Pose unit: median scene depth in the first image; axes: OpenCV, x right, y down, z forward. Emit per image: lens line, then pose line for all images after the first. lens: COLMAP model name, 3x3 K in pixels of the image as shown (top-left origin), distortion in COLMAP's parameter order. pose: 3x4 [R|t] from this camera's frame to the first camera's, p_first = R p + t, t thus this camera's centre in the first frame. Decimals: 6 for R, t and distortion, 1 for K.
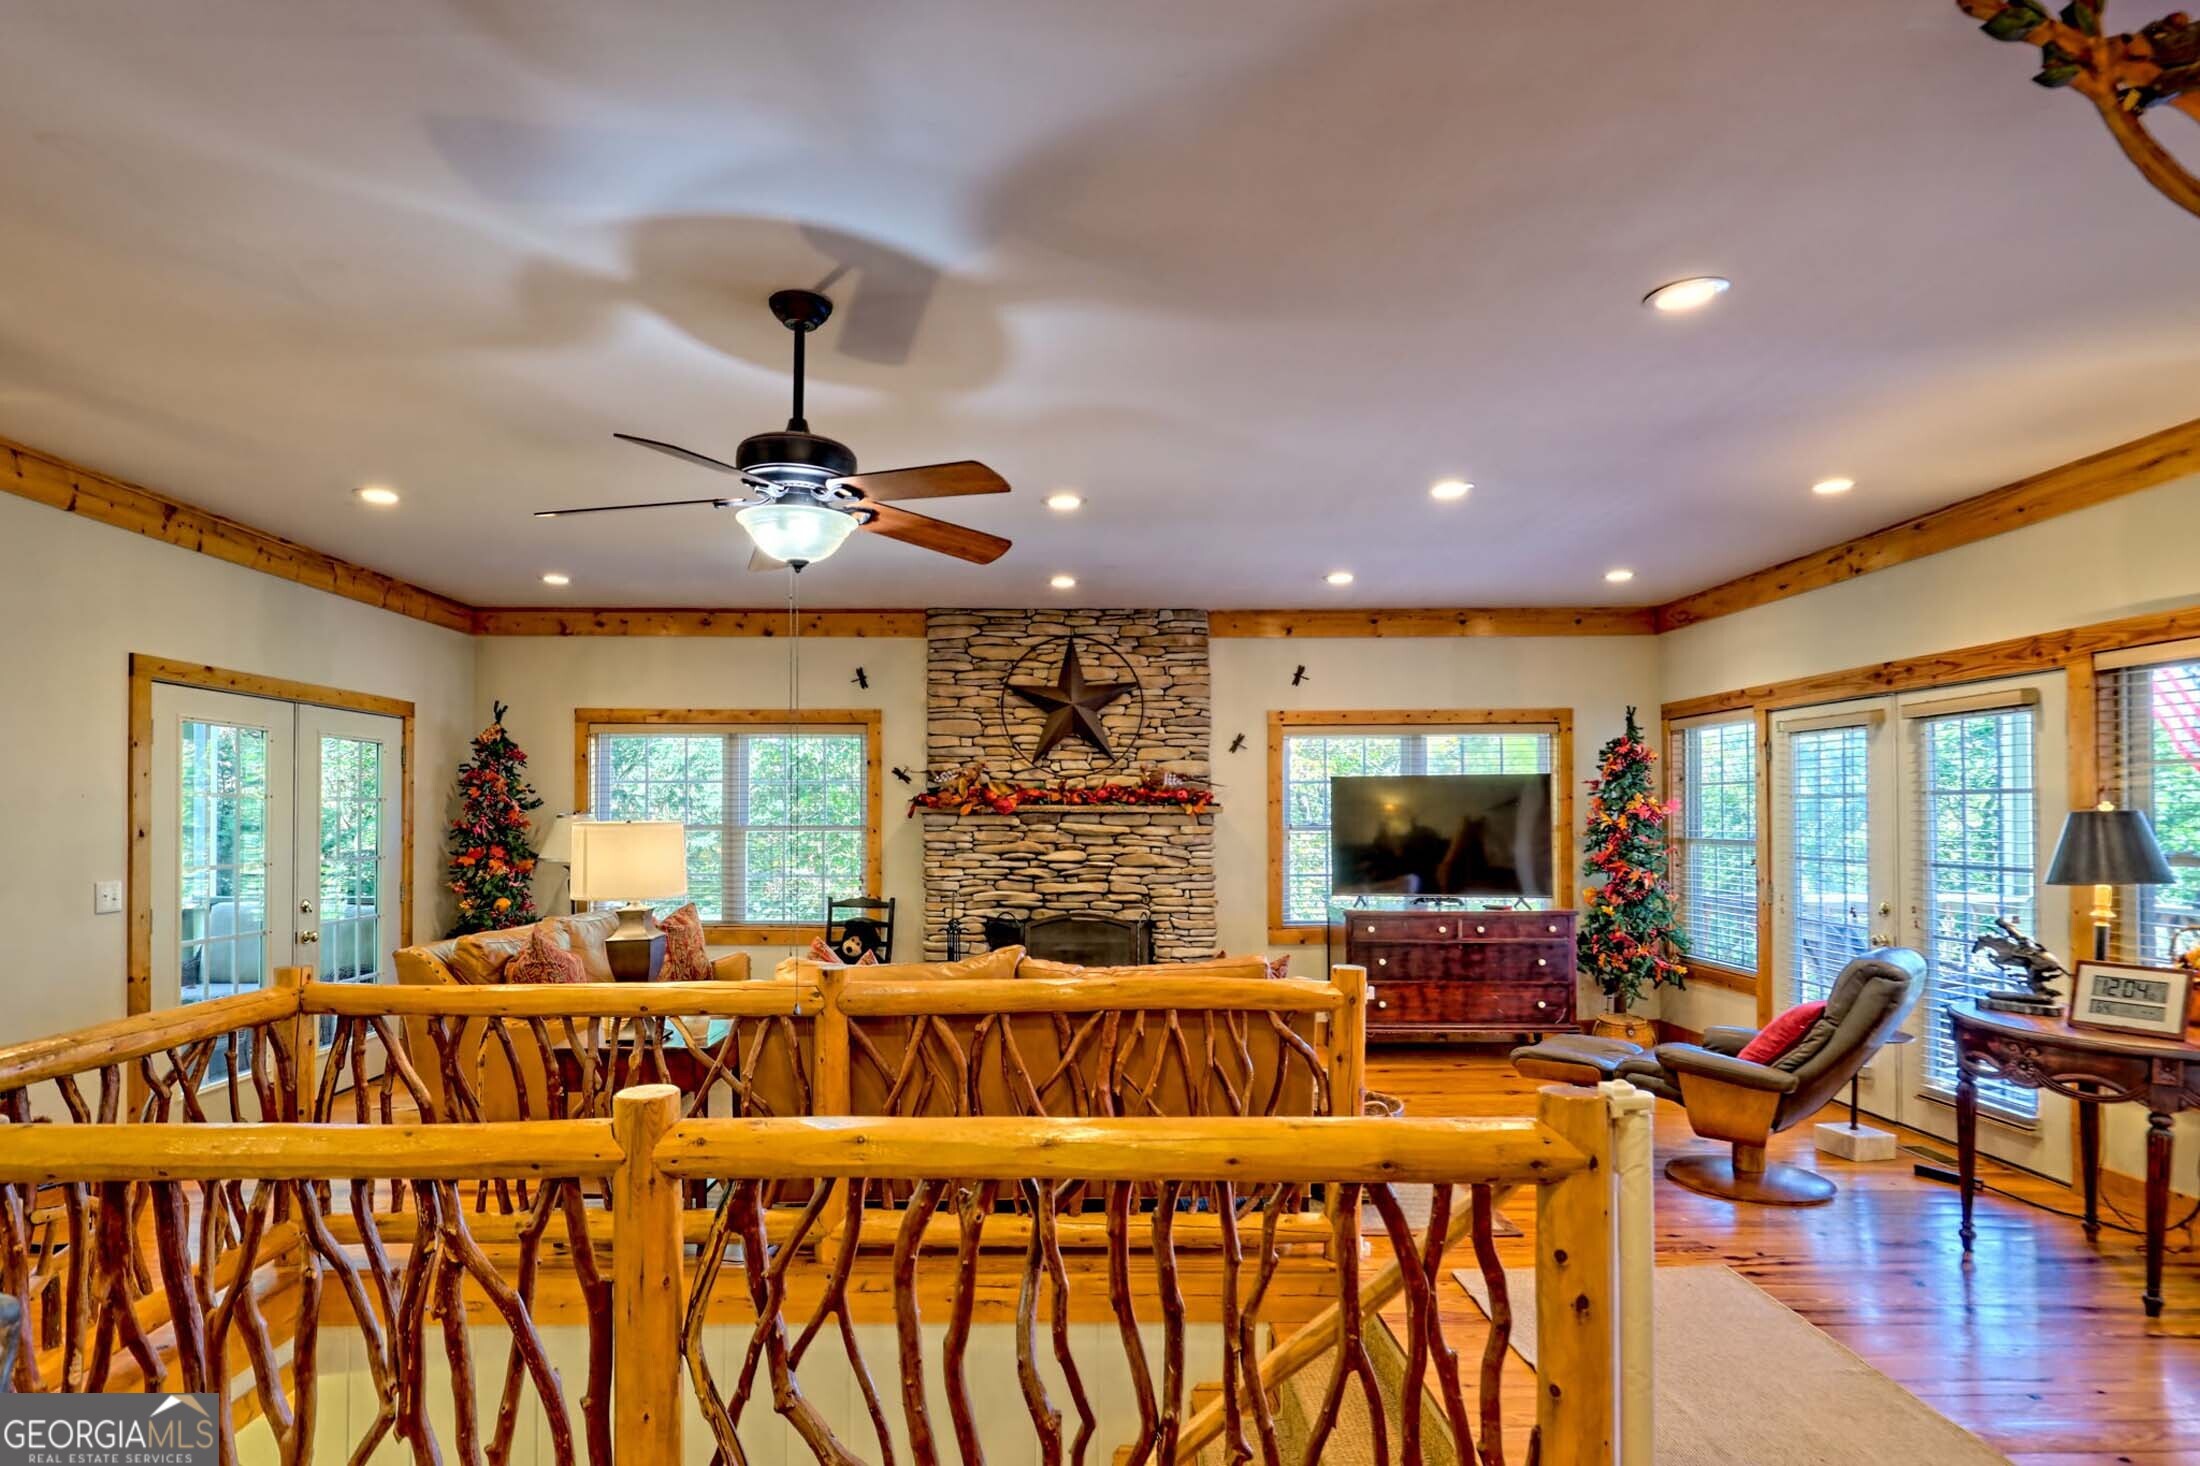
lens RADIAL K [[1124.4, 0, 1083.1], [0, 1124.4, 806.2], [0, 0, 1]] dist [0.003583, 0.000228]
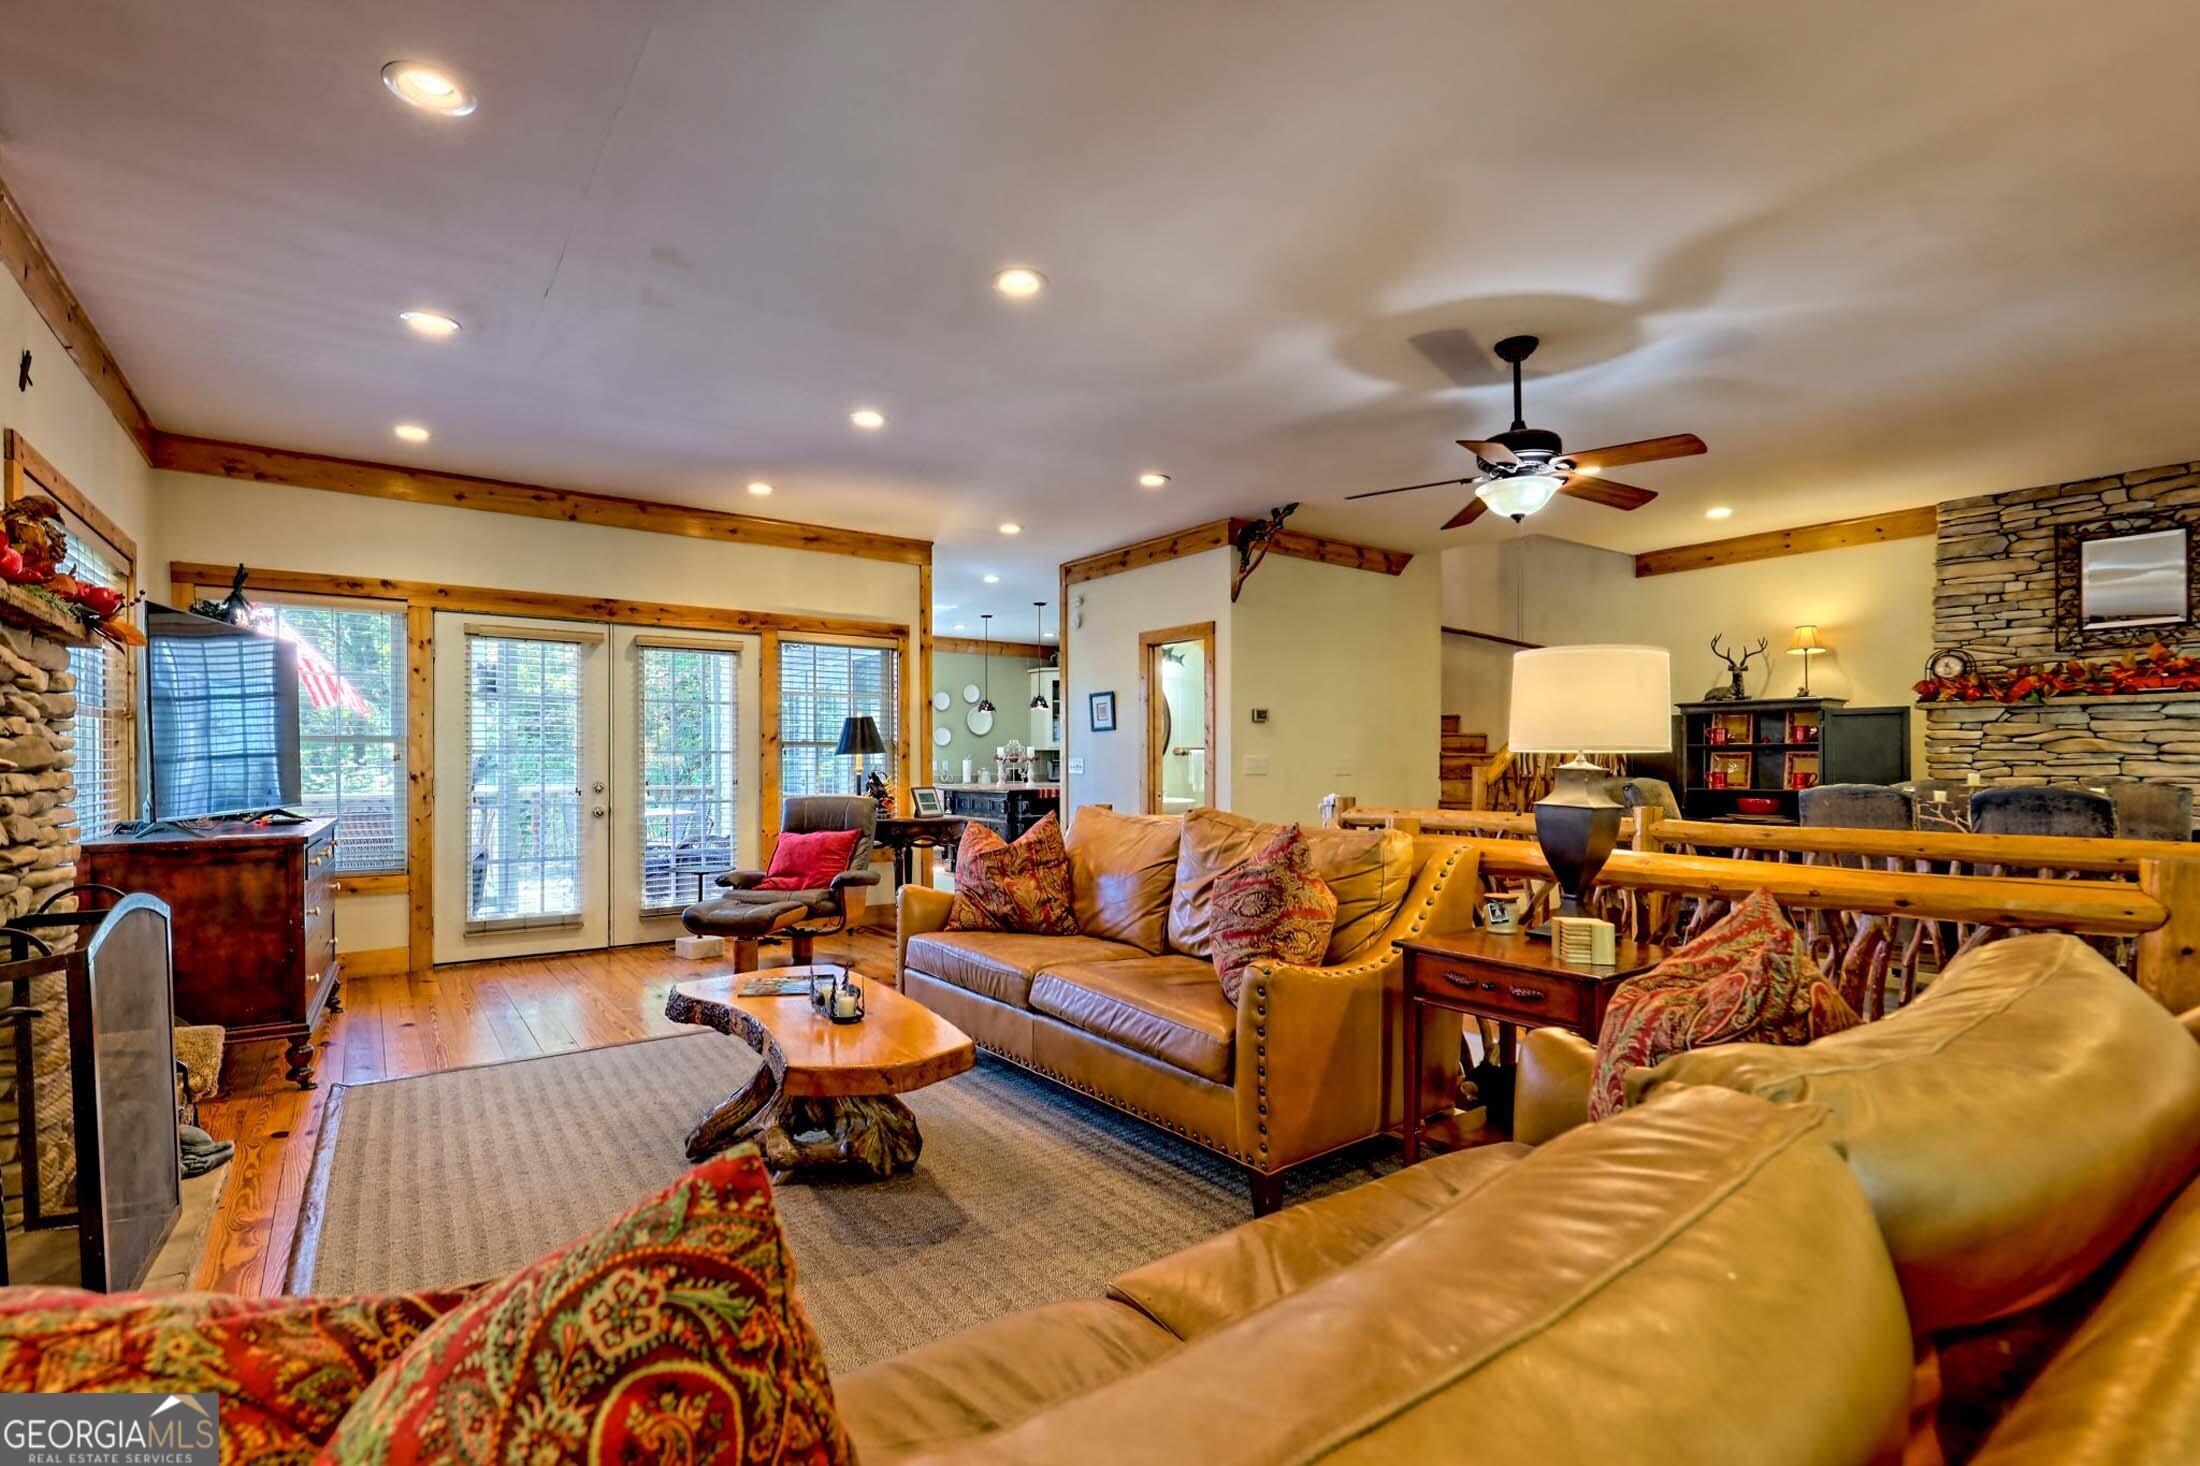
lens RADIAL K [[1011.3, 0, 1092.2], [0, 1011.3, 736.4], [0, 0, 1]] dist [0.001205, 0.000453]
pose [[-0.563929, 0.026360, 0.825402, -0.406171], [-0.002470, 0.999432, -0.033605, 0.049974], [-0.825819, -0.020990, -0.563544, 0.877232]]
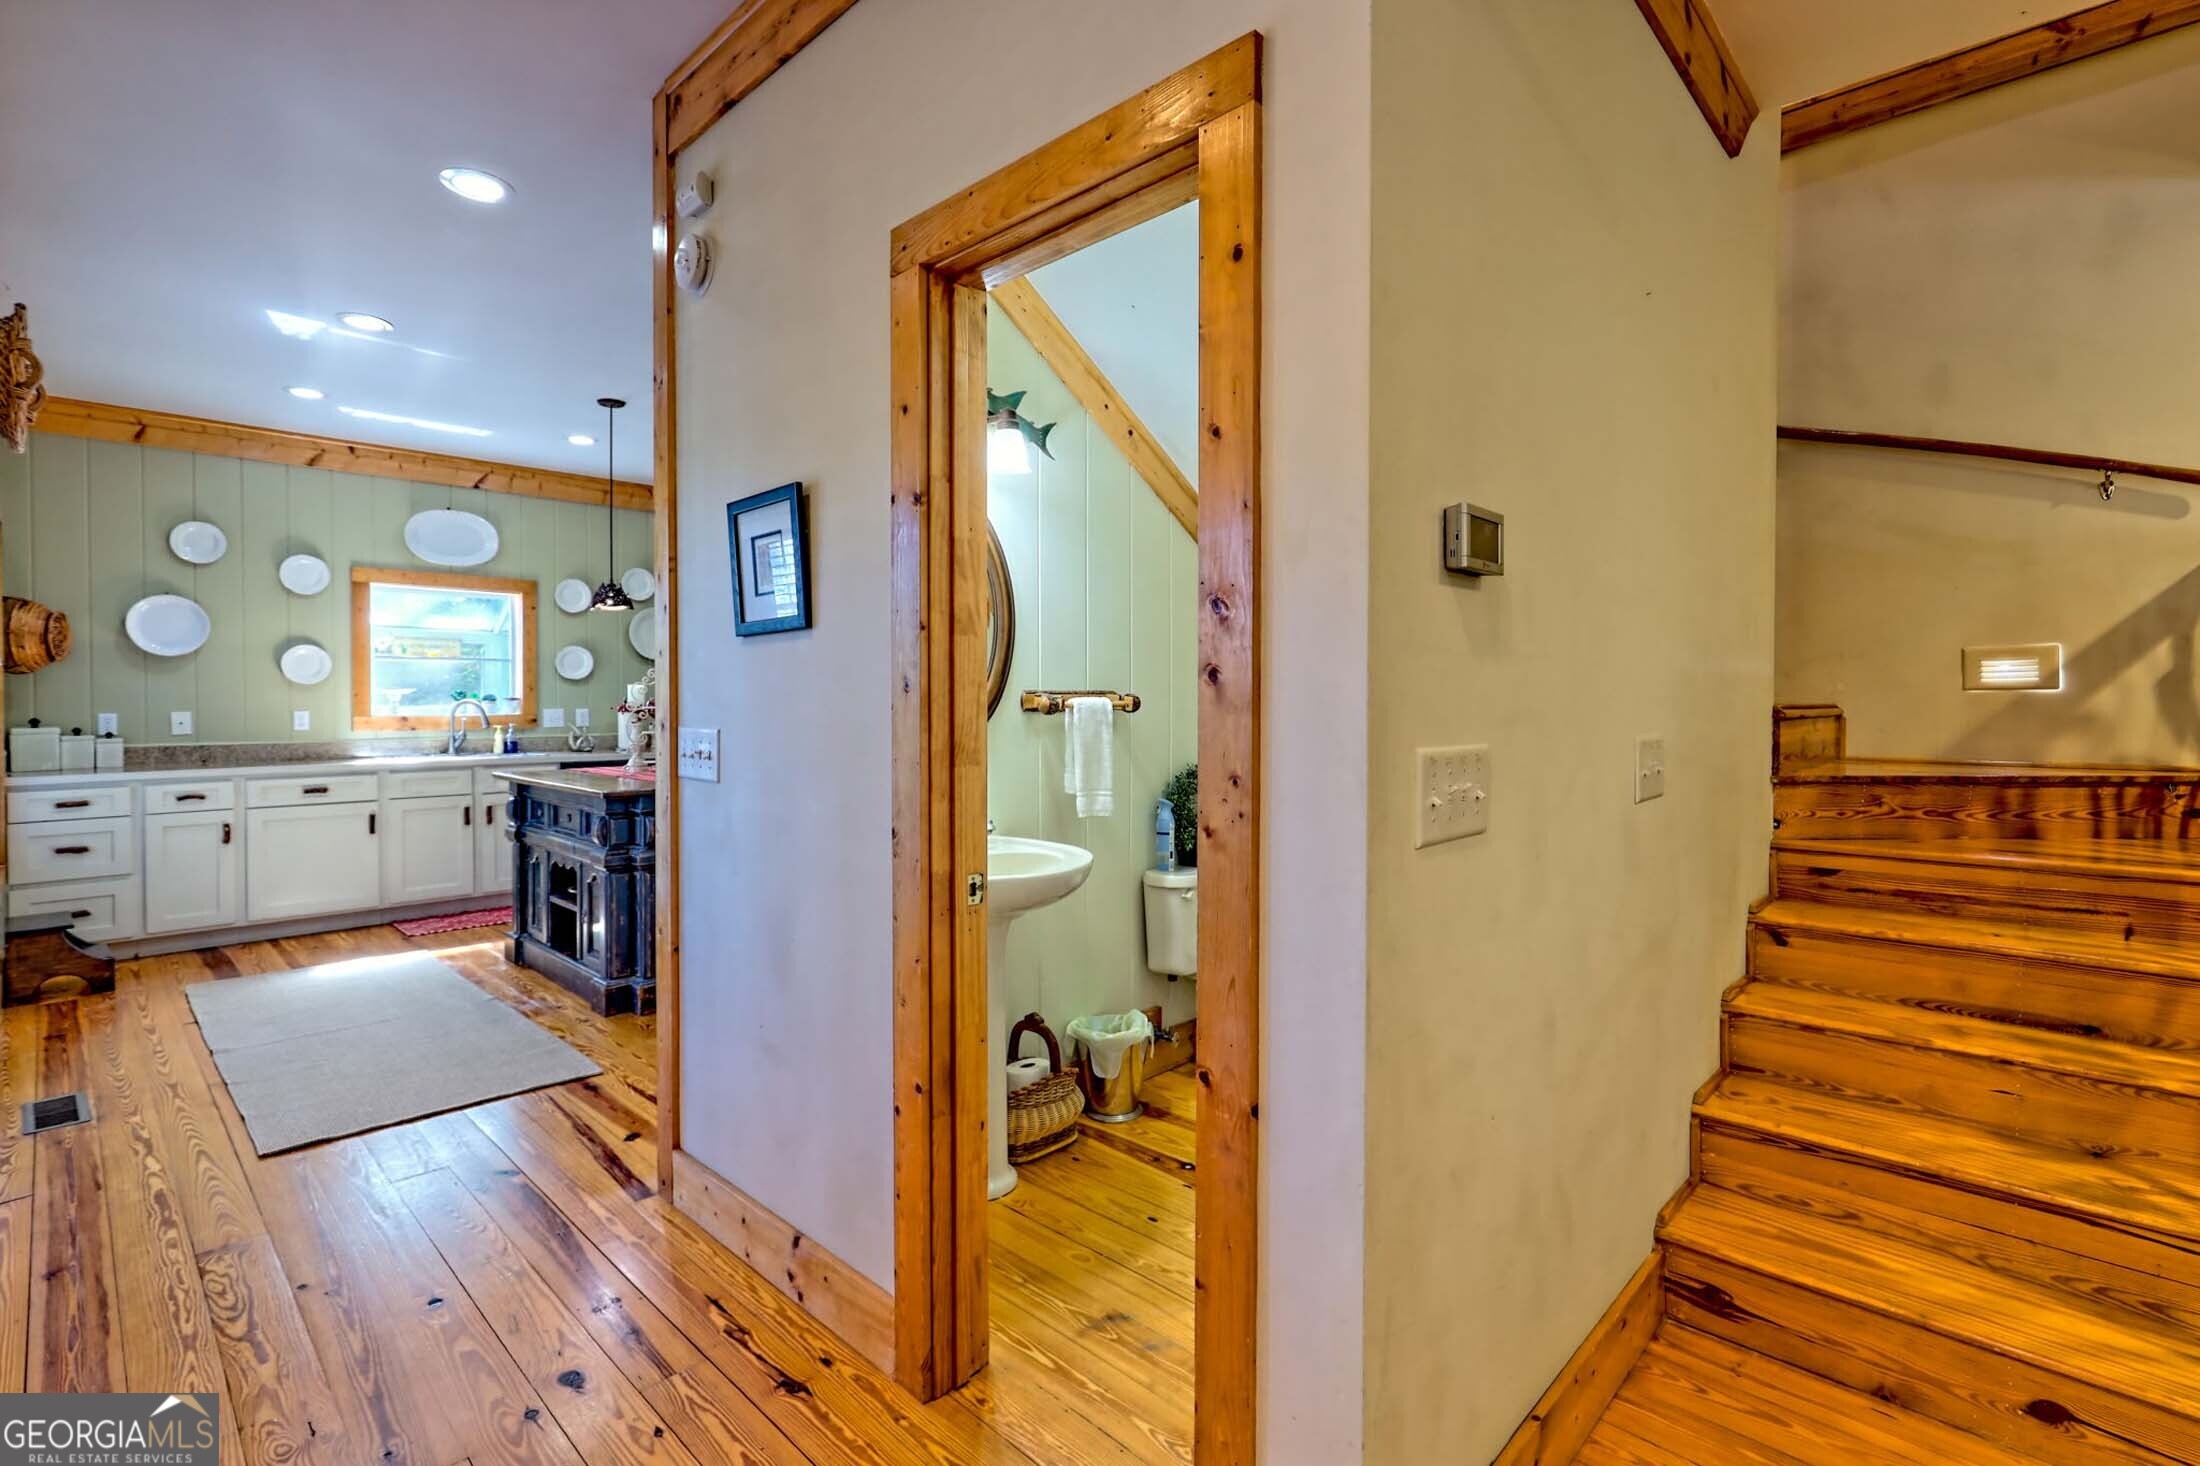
lens RADIAL K [[1011.3, 0, 1116.8], [0, 1011.3, 715.3], [0, 0, 1]] dist [0.001205, 0.000453]
pose [[-0.709257, -0.009434, 0.704887, 0.199699], [-0.001736, 0.999931, 0.011636, 0.028110], [-0.704948, 0.007029, -0.709224, 0.395990]]
